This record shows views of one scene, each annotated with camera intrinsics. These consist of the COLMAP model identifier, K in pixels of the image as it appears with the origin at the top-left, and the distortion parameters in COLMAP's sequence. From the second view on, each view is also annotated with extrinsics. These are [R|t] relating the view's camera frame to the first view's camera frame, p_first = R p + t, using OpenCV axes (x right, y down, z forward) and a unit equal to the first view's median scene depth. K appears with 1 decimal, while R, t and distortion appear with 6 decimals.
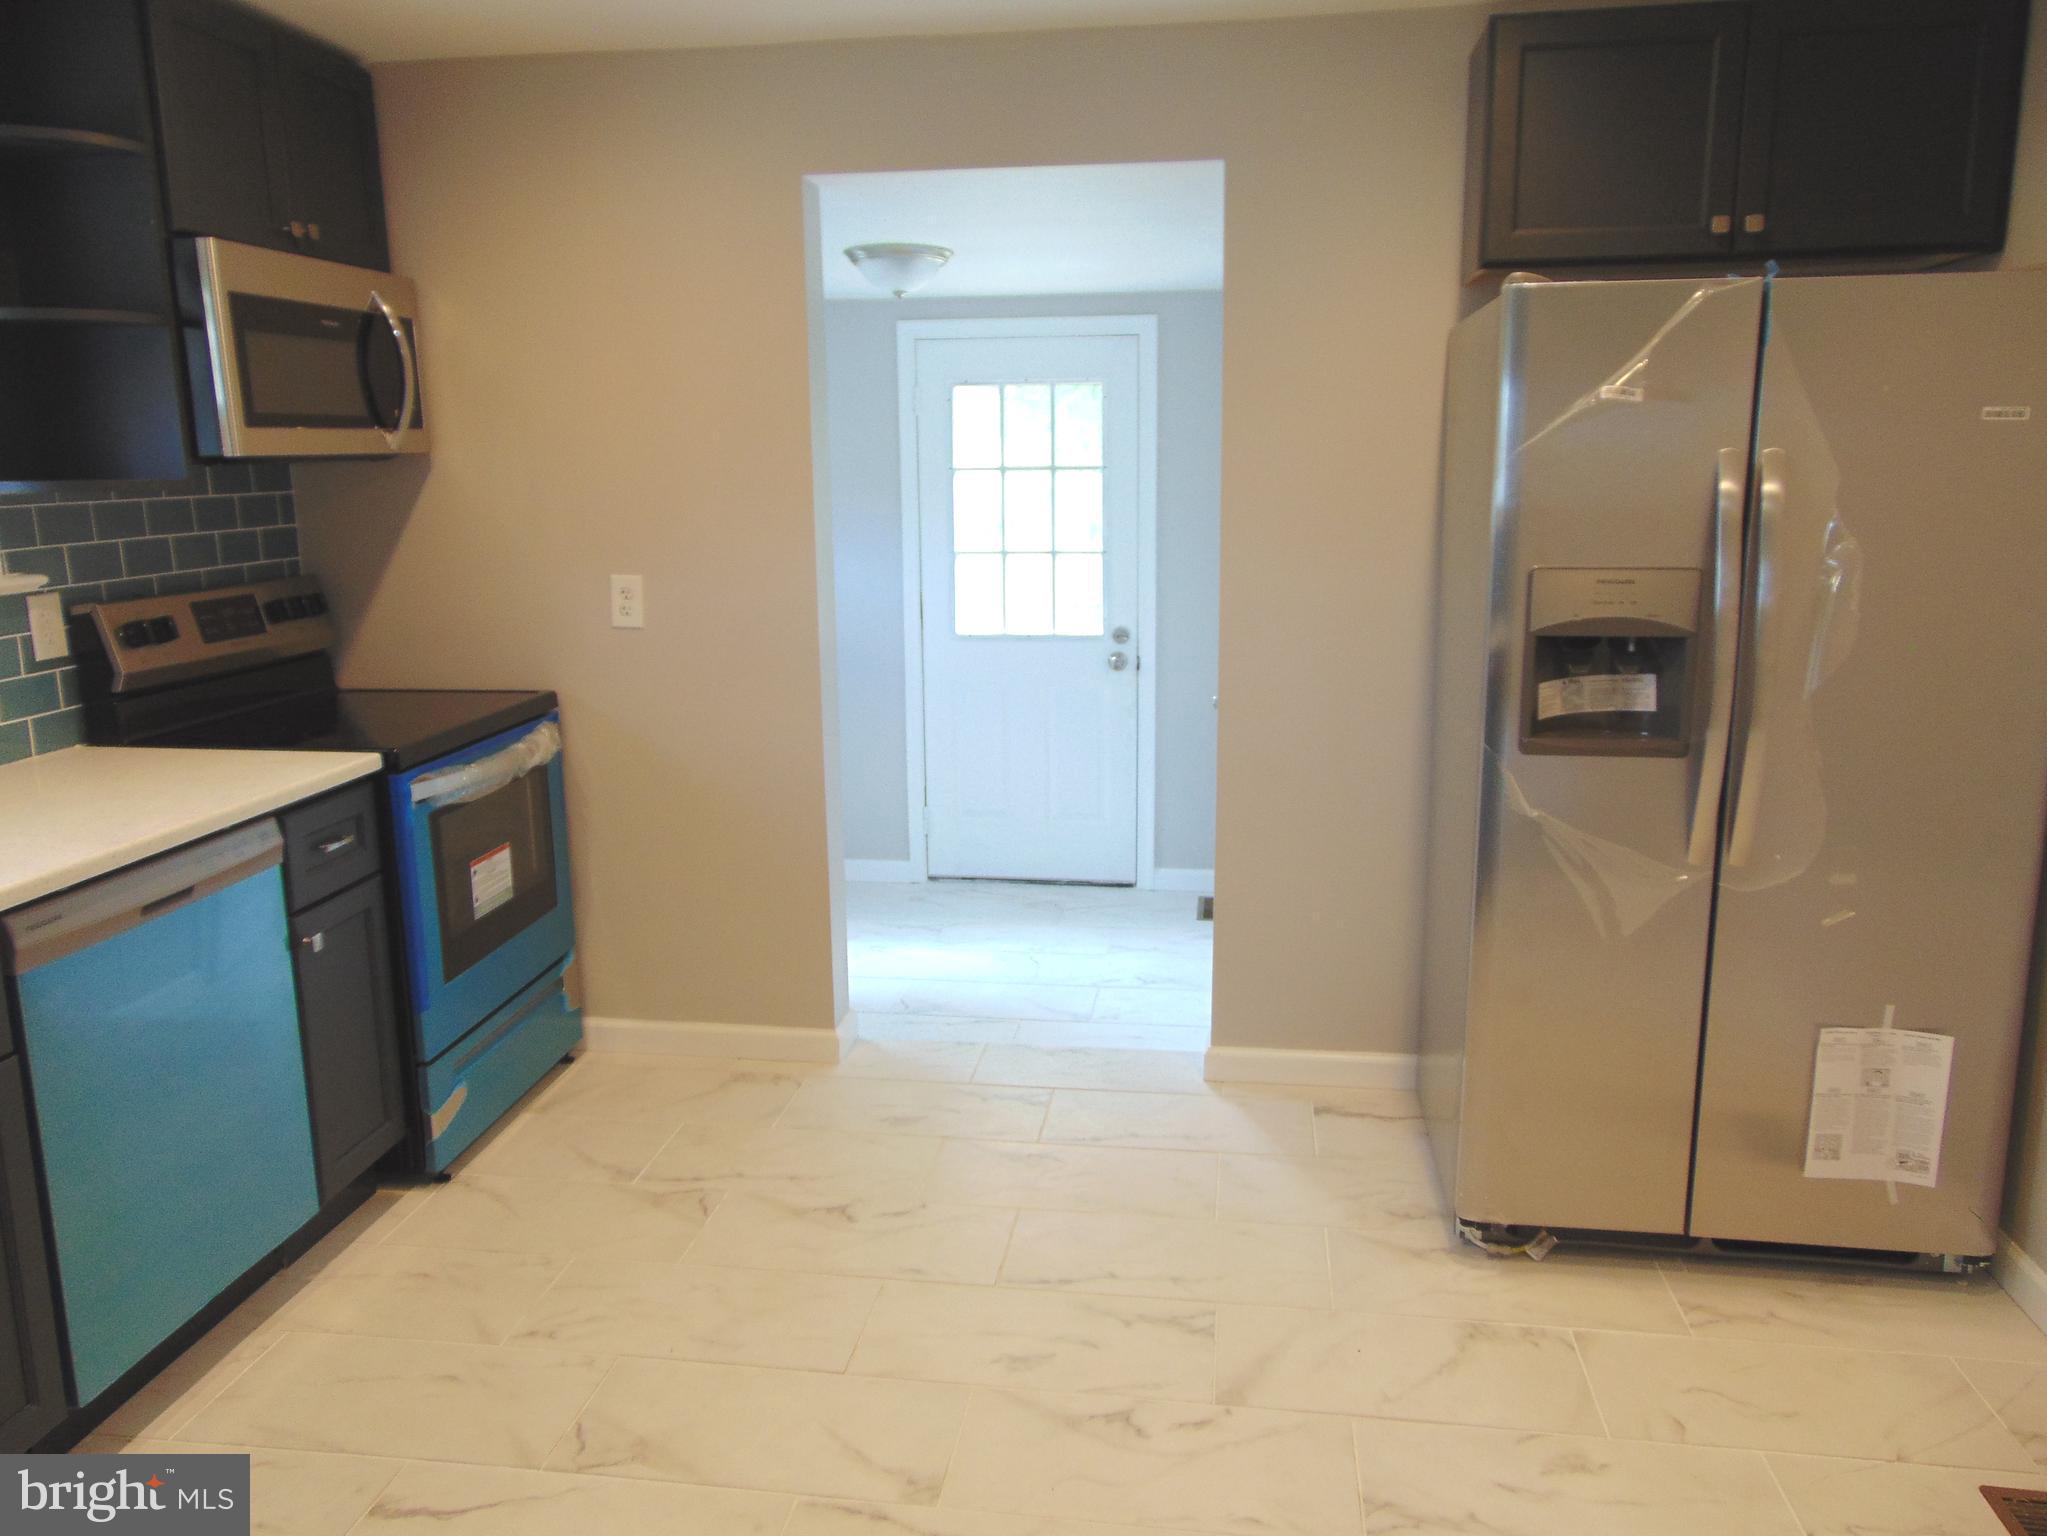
lens RADIAL K [[1518.2, 0, 1018.5], [0, 1518.2, 769.1], [0, 0, 1]] dist [-0.005638, 0.002755]
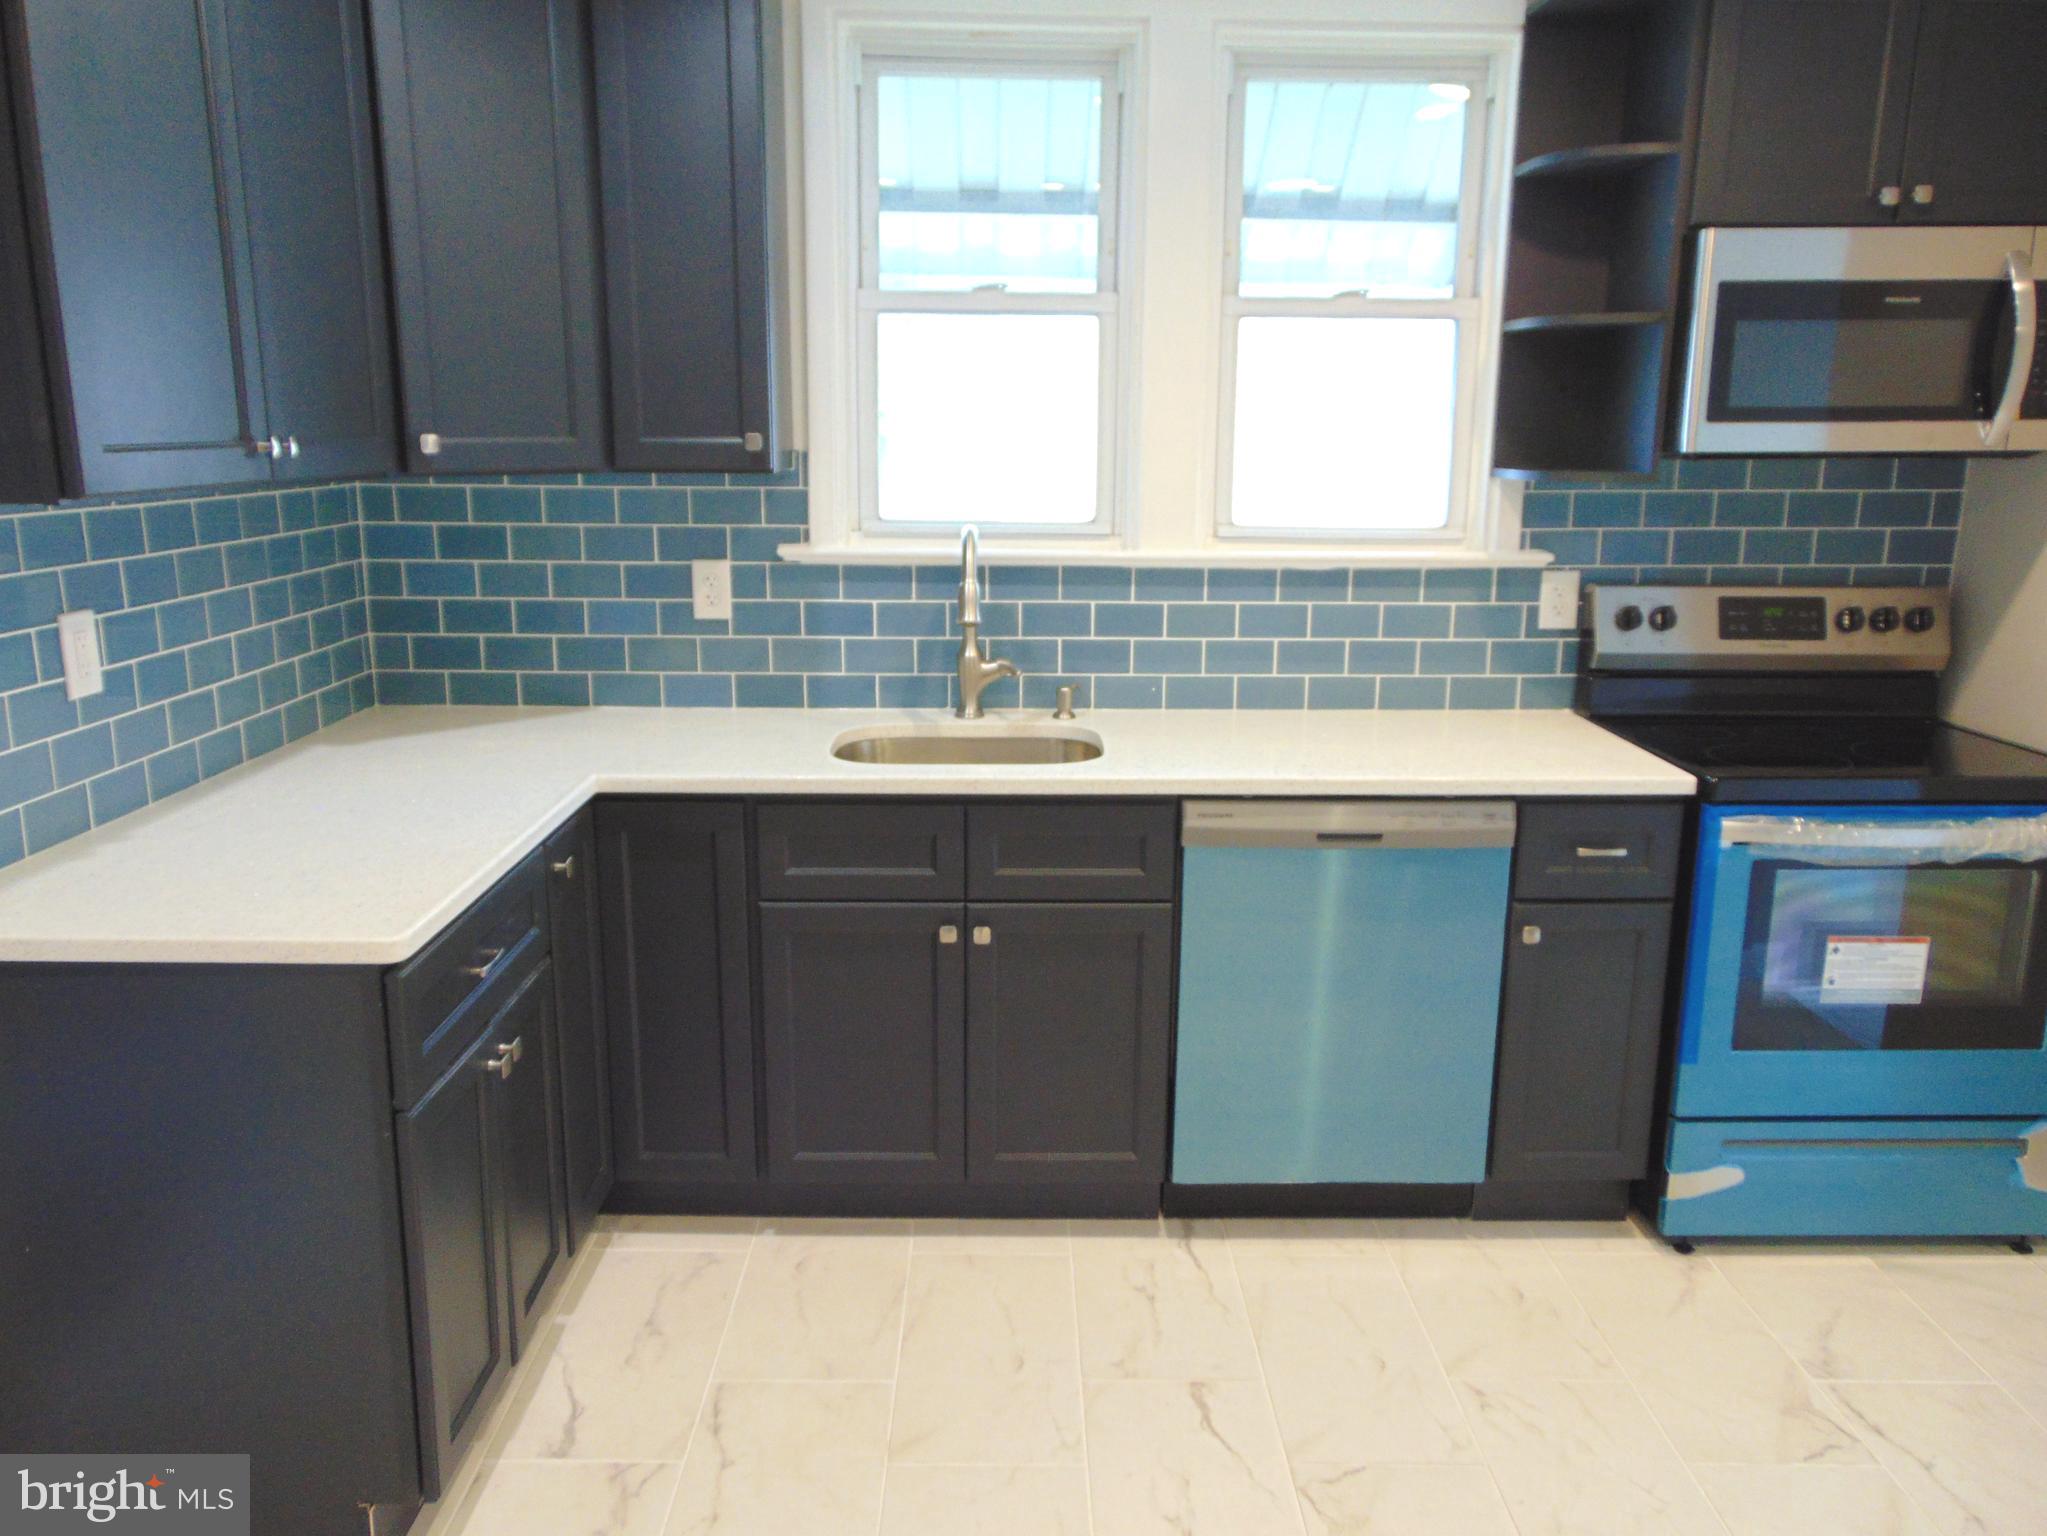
lens RADIAL K [[1518.2, 0, 1018.9], [0, 1518.2, 766.7], [0, 0, 1]] dist [-0.005638, 0.002755]
pose [[0.138206, 0.223783, -0.964790, 0.392768], [-0.204067, 0.959671, 0.193363, -0.106189], [0.969152, 0.170158, 0.178299, 0.415858]]
